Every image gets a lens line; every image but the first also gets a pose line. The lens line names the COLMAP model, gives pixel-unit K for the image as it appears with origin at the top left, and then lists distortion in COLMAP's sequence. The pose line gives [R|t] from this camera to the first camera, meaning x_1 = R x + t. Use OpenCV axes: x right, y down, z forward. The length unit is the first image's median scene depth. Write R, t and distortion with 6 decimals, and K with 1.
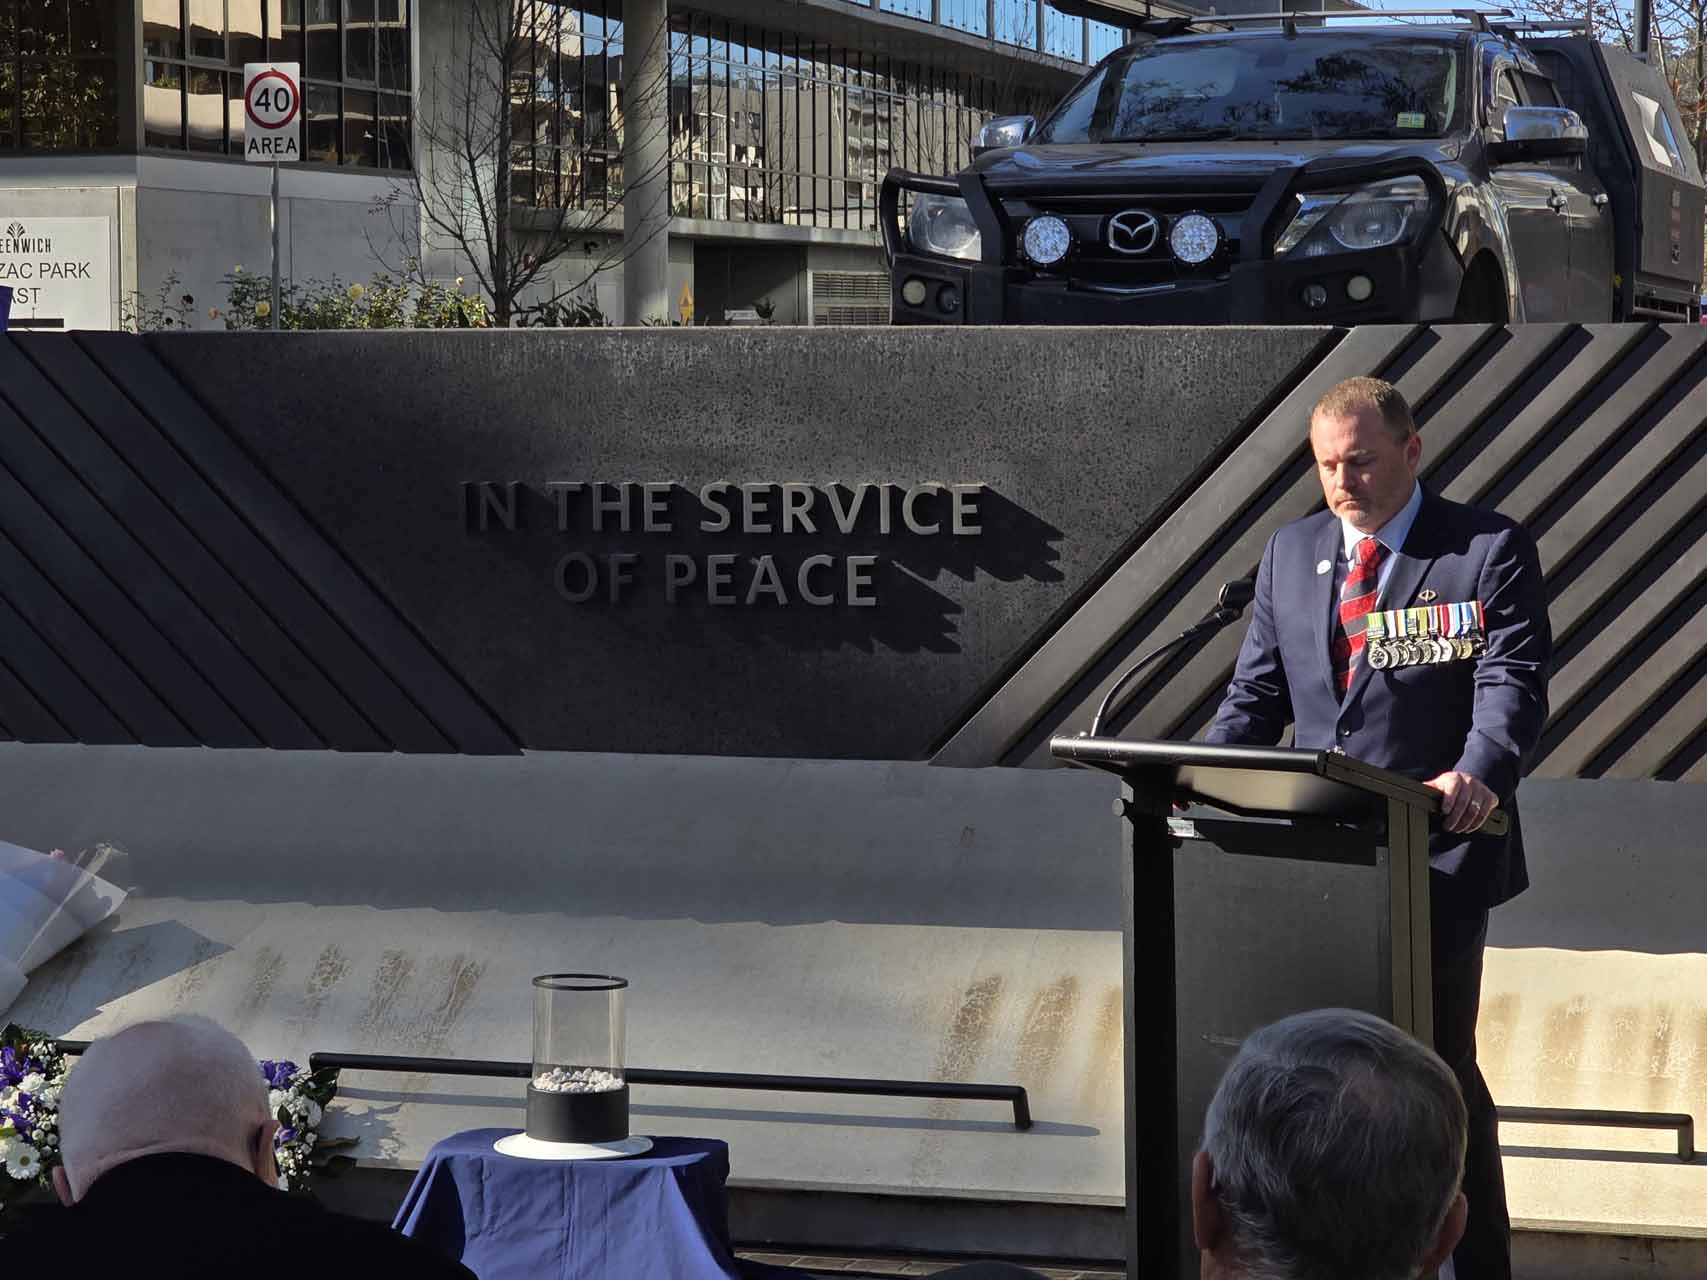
lens RADIAL K [[4584.5, 0, 822.1], [0, 4584.5, 609.4], [0, 0, 1]] dist [-0.161568, 0.000000]
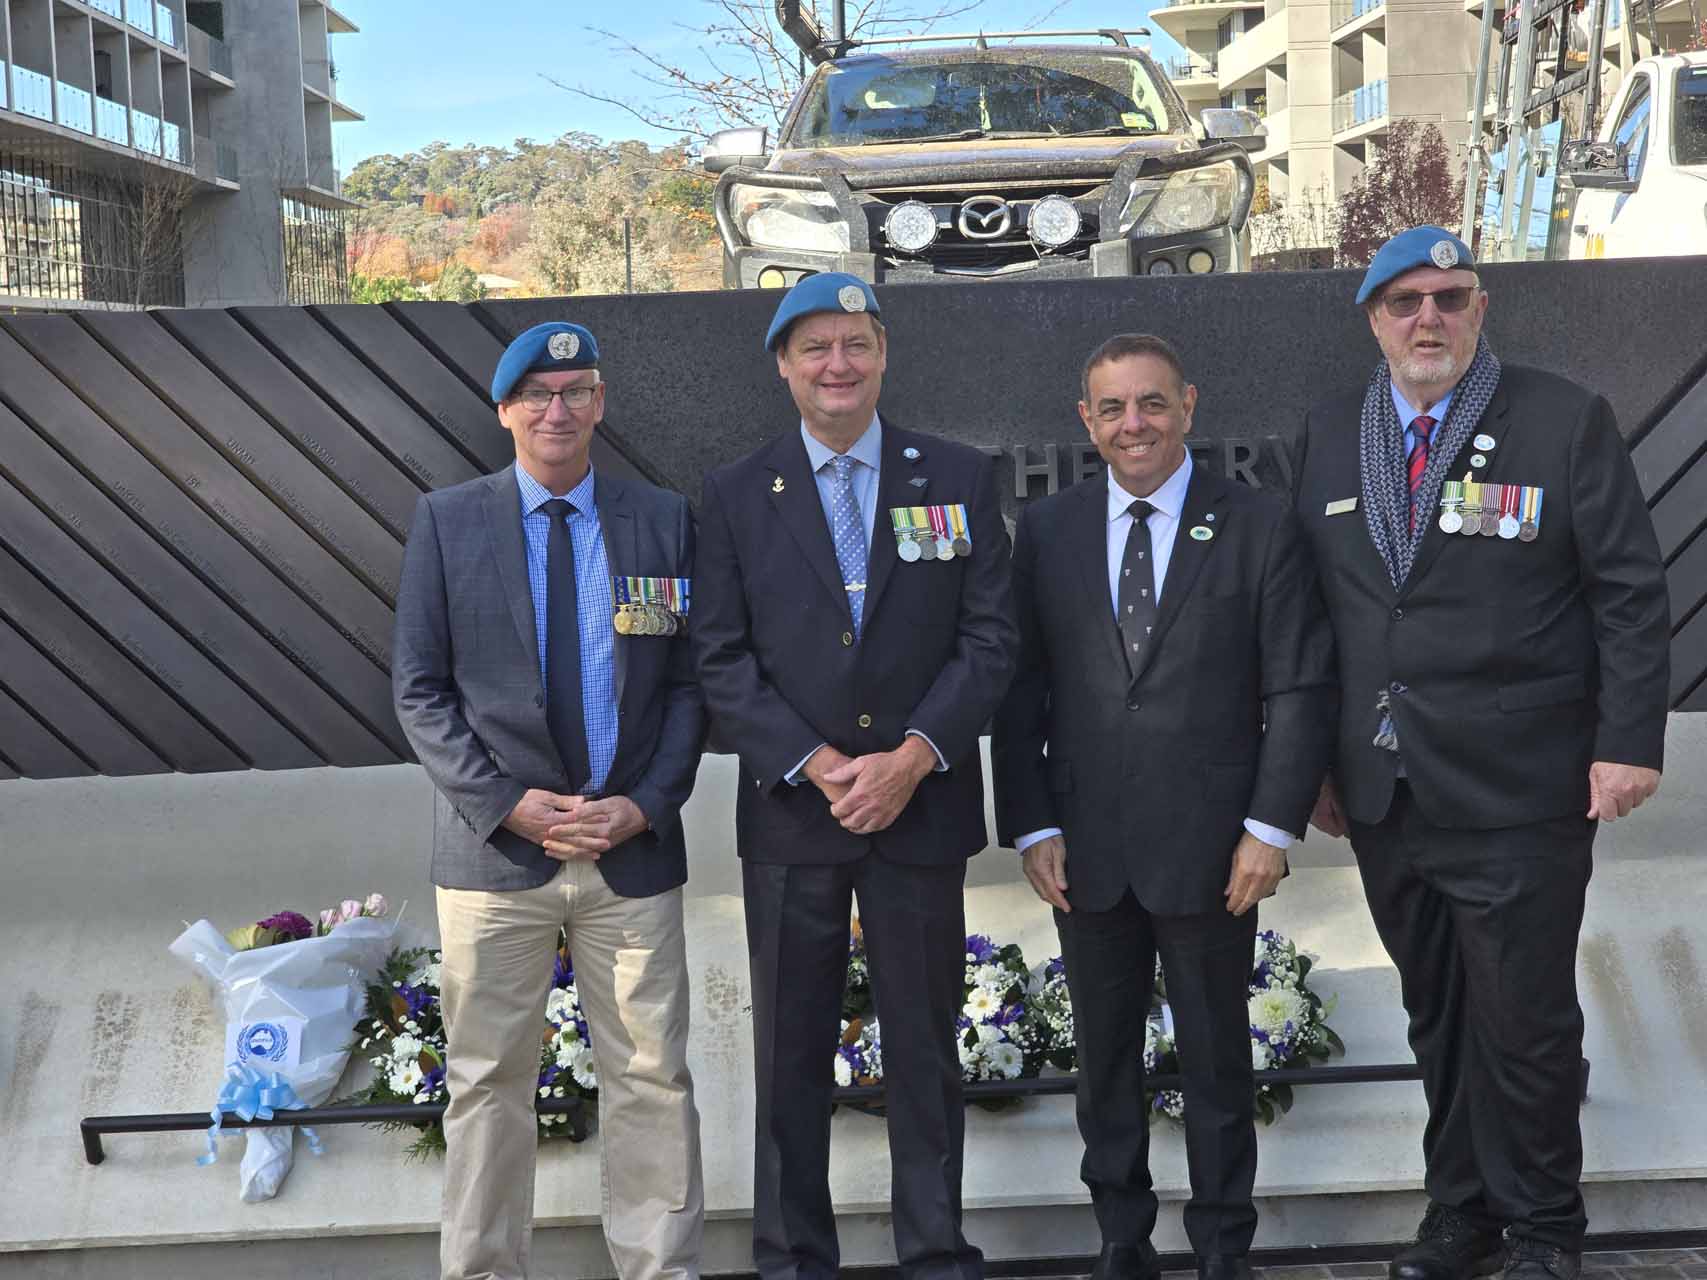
lens RADIAL K [[3364.5, 0, 843.0], [0, 3364.5, 620.6], [0, 0, 1]] dist [-0.032225, 0.000000]
pose [[0.948224, -0.056036, 0.312621, -0.300562], [0.052427, 0.998426, 0.019945, -0.007798], [-0.313247, -0.002522, 0.949668, 0.361530]]
